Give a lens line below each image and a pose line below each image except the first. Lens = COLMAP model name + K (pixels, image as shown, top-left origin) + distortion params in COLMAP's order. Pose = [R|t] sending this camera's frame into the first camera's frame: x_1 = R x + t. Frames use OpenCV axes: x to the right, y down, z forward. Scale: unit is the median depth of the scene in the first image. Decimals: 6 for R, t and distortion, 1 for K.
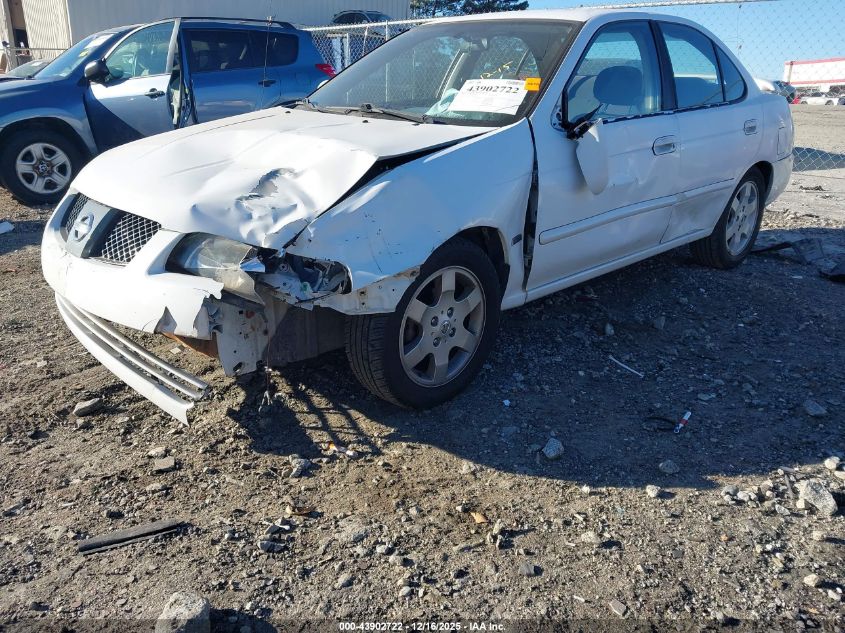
lens RADIAL K [[666.9, 0, 410.7], [0, 666.9, 313.3], [0, 0, 1]] dist [0.016870, -0.010976]
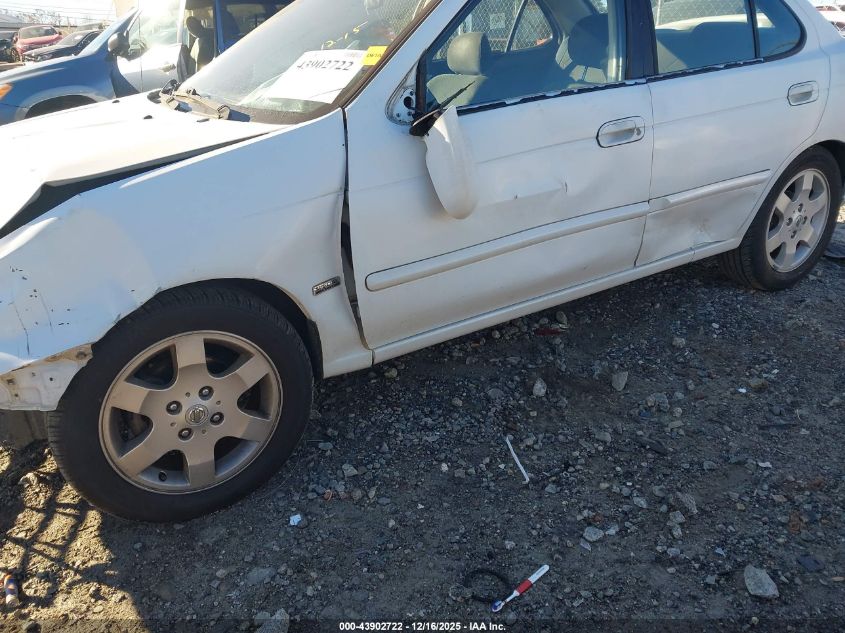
lens RADIAL K [[666.1, 0, 409.3], [0, 666.1, 312.0], [0, 0, 1]] dist [0.075162, -0.099210]
pose [[0.977015, 0.034971, -0.210283, 0.373530], [-0.022671, 0.997903, 0.060626, -0.120646], [0.211963, -0.054465, 0.975759, 0.313989]]
